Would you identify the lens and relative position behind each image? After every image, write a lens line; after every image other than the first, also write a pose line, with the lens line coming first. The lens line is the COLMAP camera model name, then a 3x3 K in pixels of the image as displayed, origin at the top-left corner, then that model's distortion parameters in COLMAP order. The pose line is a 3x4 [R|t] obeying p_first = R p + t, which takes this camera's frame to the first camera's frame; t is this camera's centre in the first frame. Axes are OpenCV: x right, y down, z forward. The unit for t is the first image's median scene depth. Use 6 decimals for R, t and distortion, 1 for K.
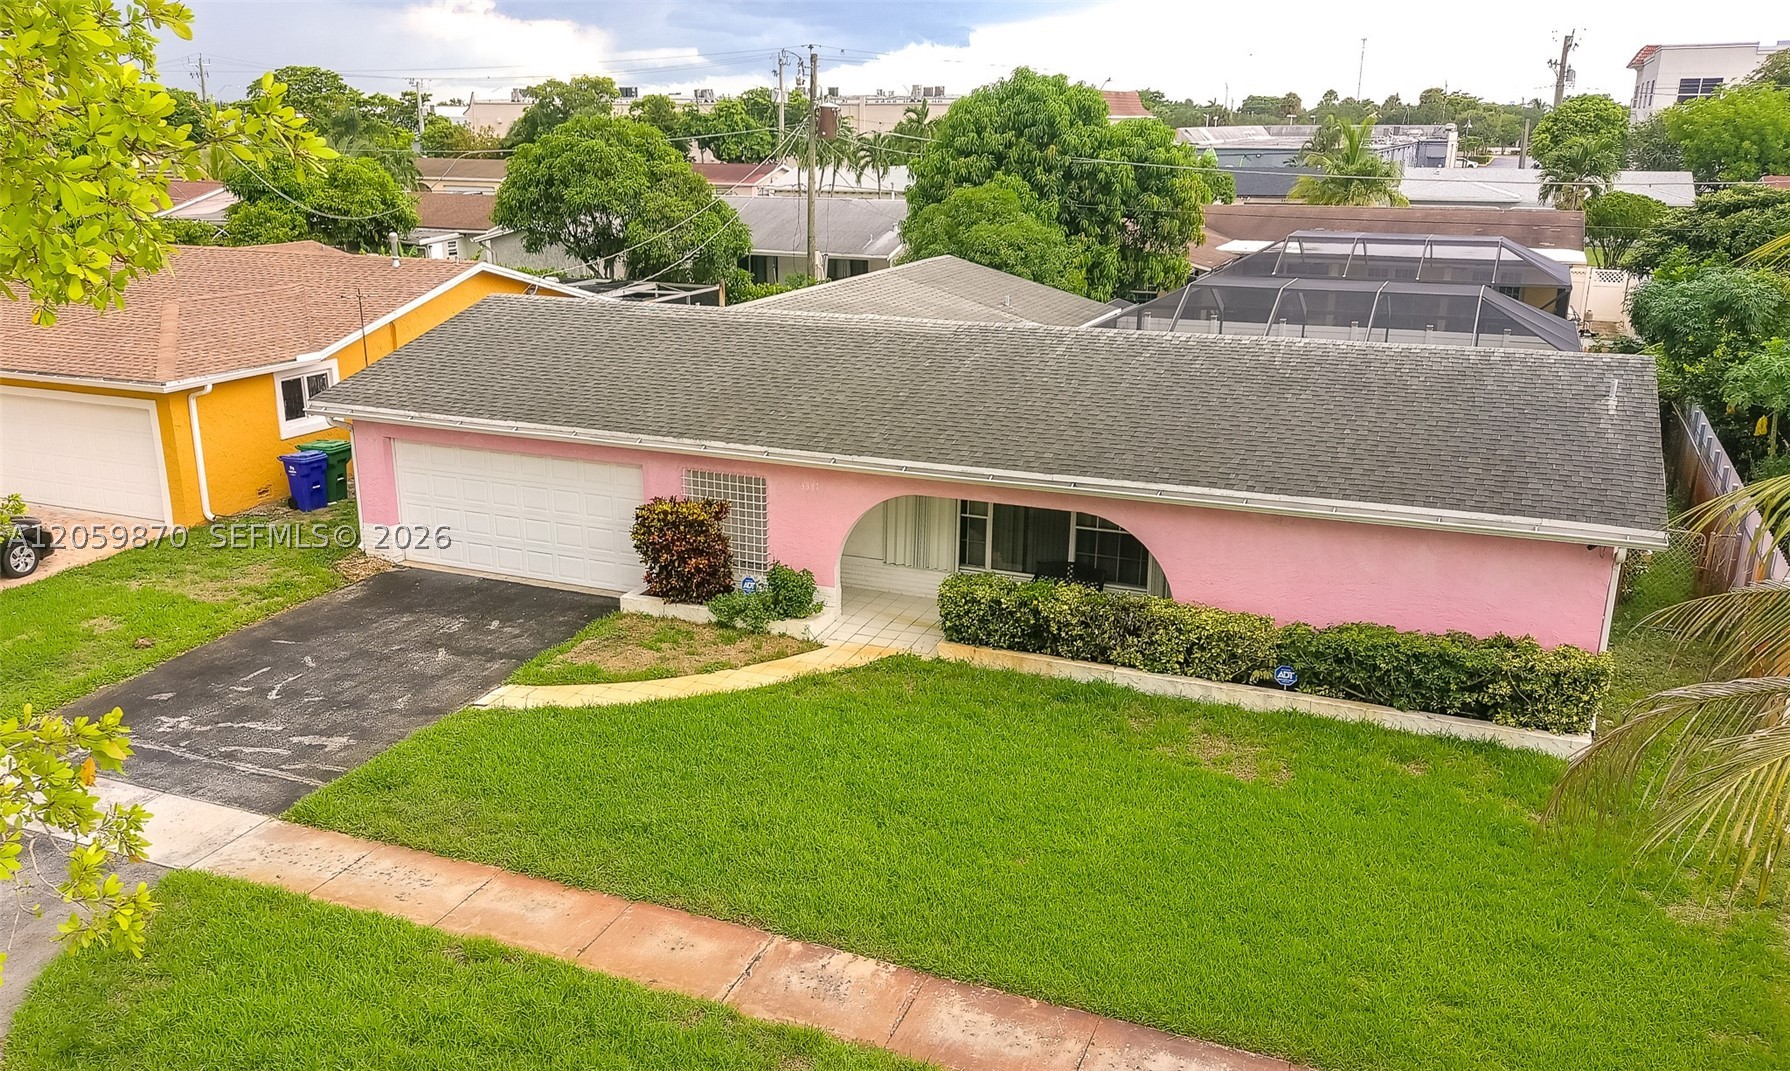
lens RADIAL K [[1414.8, 0, 893.7], [0, 1414.8, 619.8], [0, 0, 1]] dist [0.085683, -0.151564]
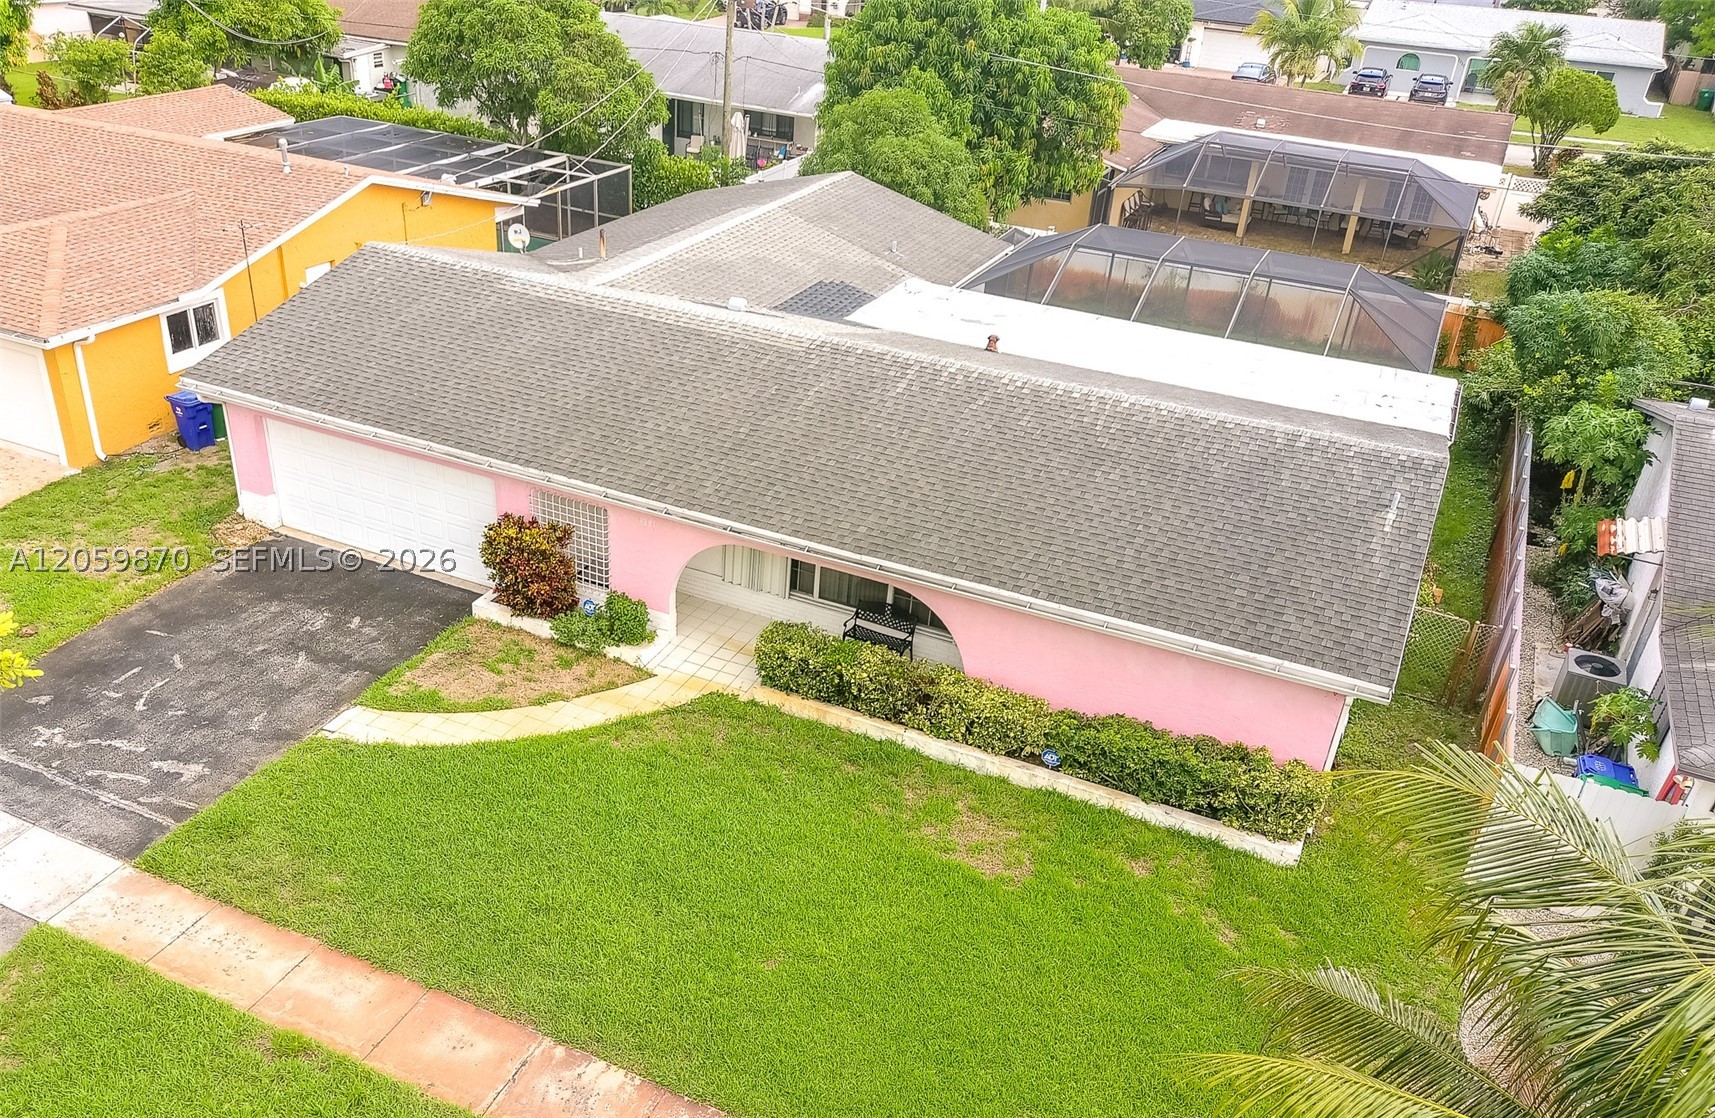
lens RADIAL K [[1319.6, 0, 853.5], [0, 1319.6, 688.5], [0, 0, 1]] dist [0.102801, -0.166245]
pose [[0.997704, 0.066084, 0.014823, 0.094290], [-0.067714, 0.969297, 0.236387, -0.232062], [0.001253, -0.236848, 0.971546, 0.000171]]
